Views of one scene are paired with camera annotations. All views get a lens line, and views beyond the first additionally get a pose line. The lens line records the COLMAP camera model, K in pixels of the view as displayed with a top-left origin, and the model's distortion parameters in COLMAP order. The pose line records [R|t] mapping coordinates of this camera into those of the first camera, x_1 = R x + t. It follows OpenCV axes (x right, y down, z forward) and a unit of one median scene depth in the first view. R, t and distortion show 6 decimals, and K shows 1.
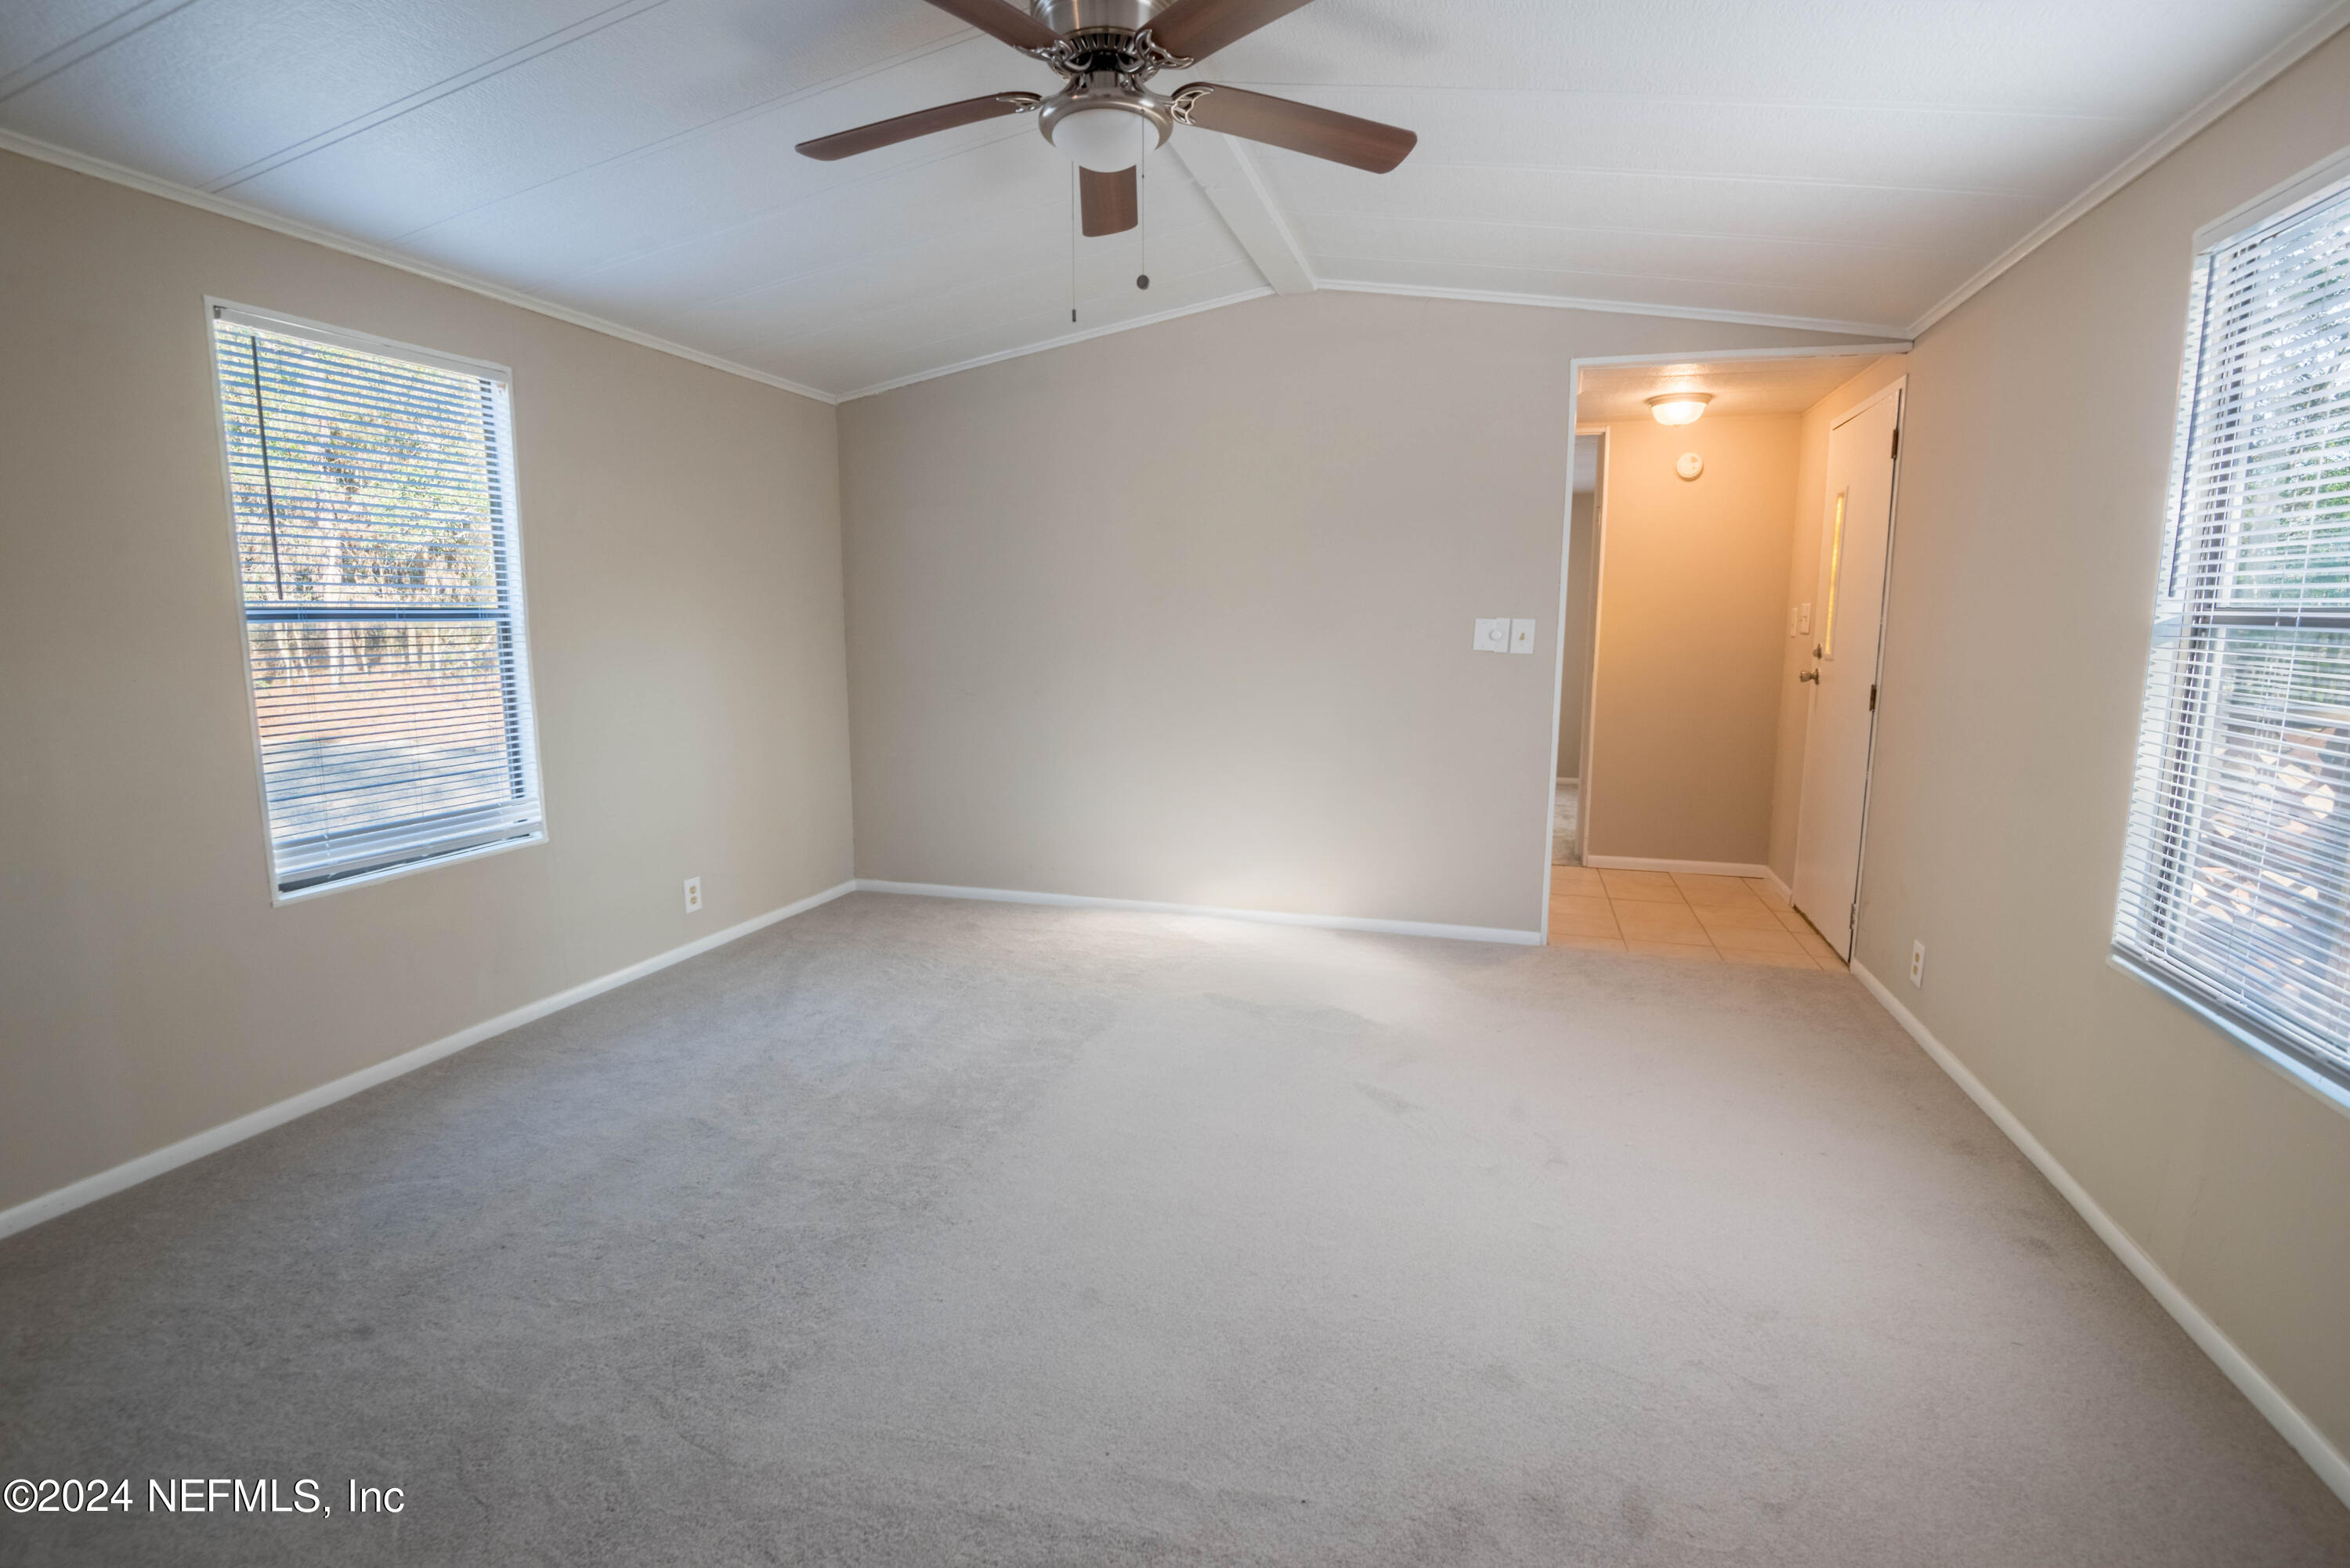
lens RADIAL K [[1090.9, 0, 1172.4], [0, 1090.9, 780.0], [0, 0, 1]] dist [-0.014025, -0.001351]
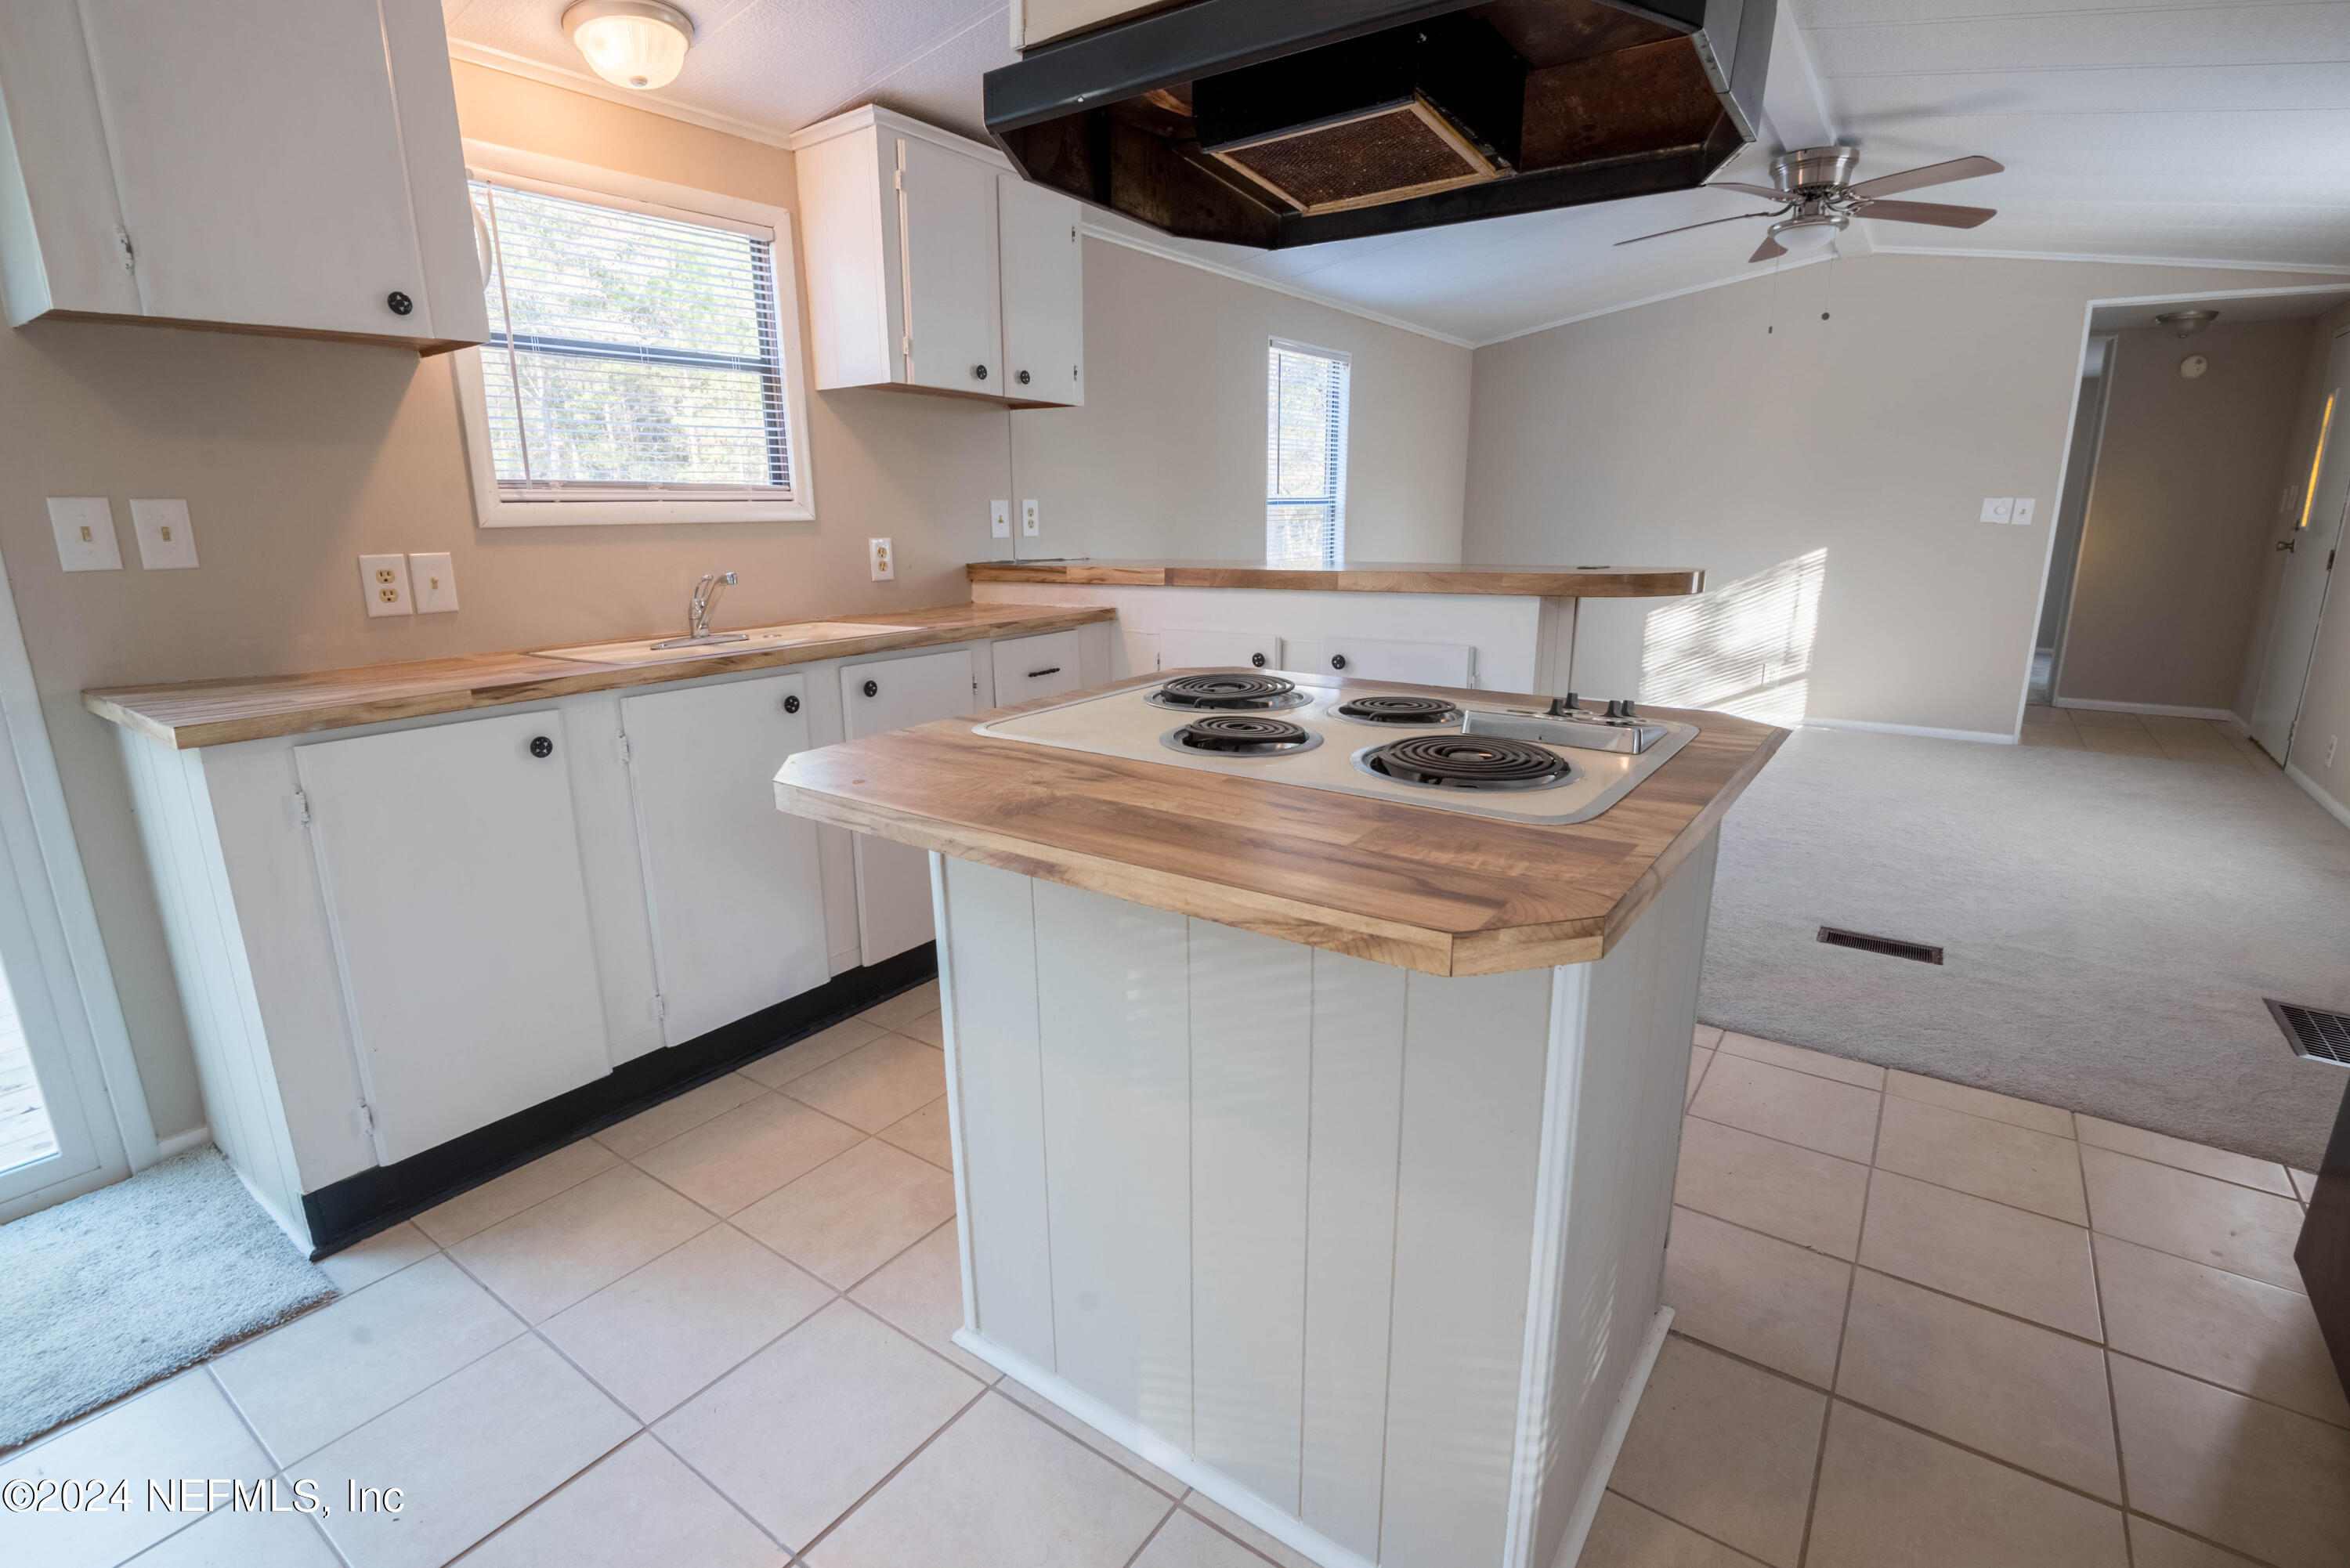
lens RADIAL K [[1101.9, 0, 1180.9], [0, 1101.9, 793.3], [0, 0, 1]] dist [-0.000573, -0.016694]
pose [[0.950279, 0.064962, -0.304548, -0.229295], [-0.033597, 0.993678, 0.107123, 0.102571], [0.309582, -0.091564, 0.946454, -0.620200]]
